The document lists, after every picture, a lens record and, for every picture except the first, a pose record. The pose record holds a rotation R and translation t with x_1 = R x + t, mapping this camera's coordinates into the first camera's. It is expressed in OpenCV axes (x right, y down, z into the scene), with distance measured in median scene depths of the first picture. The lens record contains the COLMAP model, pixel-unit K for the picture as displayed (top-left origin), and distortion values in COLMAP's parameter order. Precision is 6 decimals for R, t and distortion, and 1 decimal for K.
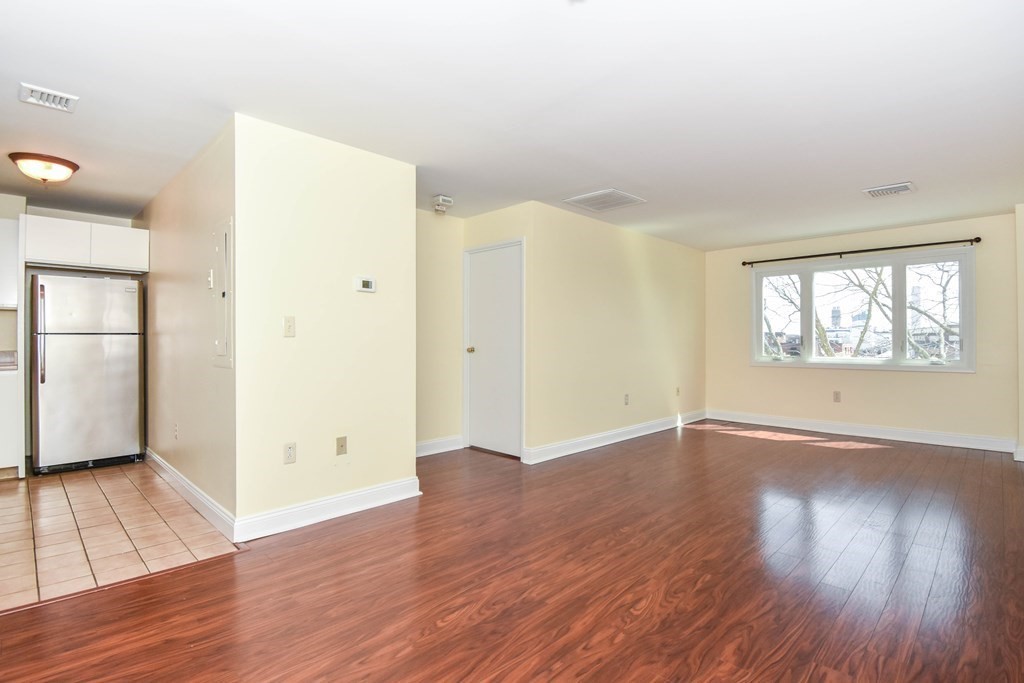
lens RADIAL K [[485.5, 0, 510.5], [0, 485.5, 343.2], [0, 0, 1]] dist [0.001809, -0.014162]
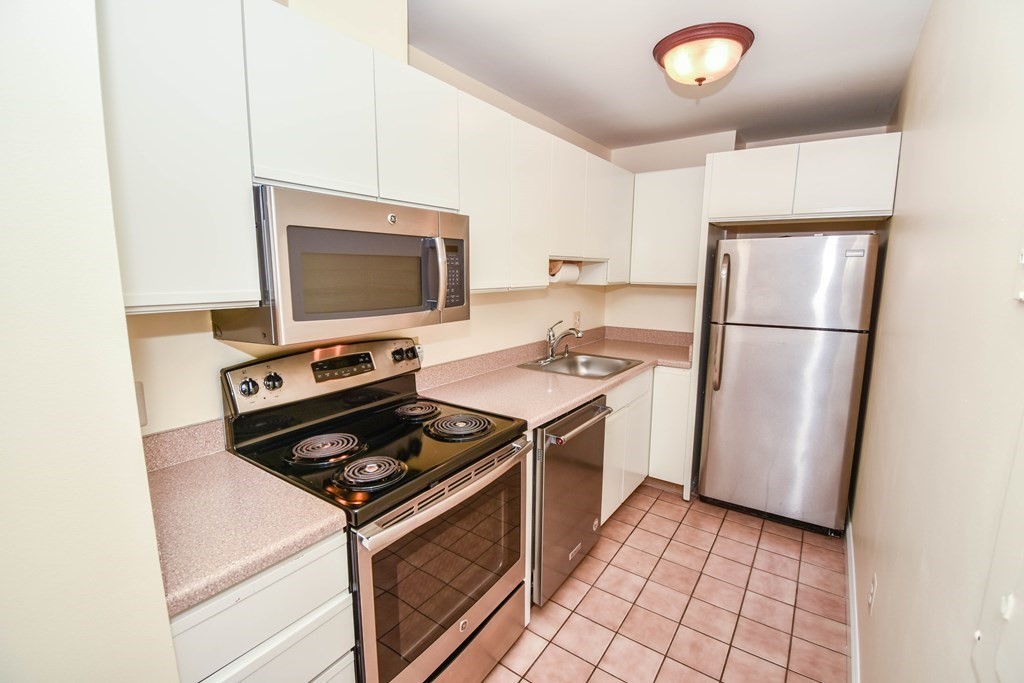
lens RADIAL K [[458.1, 0, 513.7], [0, 458.1, 339.6], [0, 0, 1]] dist [0.002128, -0.014514]
pose [[0.171294, 0.147150, -0.974169, -0.371532], [-0.017150, 0.989079, 0.146387, -0.093231], [0.985071, -0.008368, 0.171946, 0.596628]]
